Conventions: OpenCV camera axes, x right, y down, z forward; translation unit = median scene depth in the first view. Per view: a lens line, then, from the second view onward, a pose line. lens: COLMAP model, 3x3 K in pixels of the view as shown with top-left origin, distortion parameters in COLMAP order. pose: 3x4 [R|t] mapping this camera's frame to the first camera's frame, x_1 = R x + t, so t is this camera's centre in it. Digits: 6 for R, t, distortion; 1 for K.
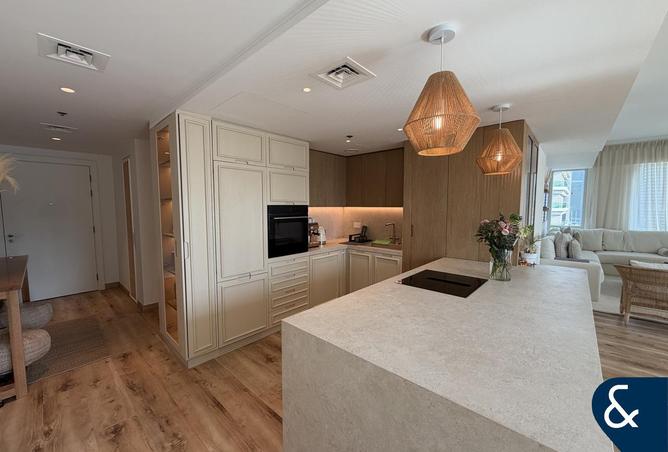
lens RADIAL K [[269.7, 0, 330.7], [0, 269.7, 225.2], [0, 0, 1]] dist [0.002170, 0.000654]
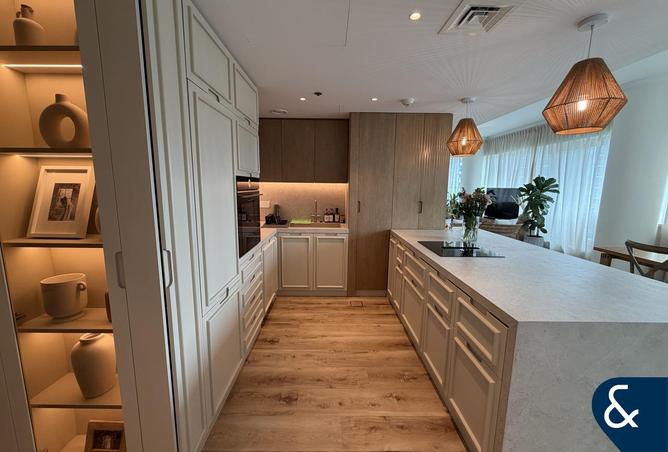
lens RADIAL K [[269.7, 0, 332.0], [0, 269.7, 226.6], [0, 0, 1]] dist [0.002170, 0.000654]
pose [[0.729334, -0.098078, 0.677091, -0.437431], [0.037302, 0.993900, 0.103789, -0.013793], [-0.683140, -0.050440, 0.728544, 0.328286]]
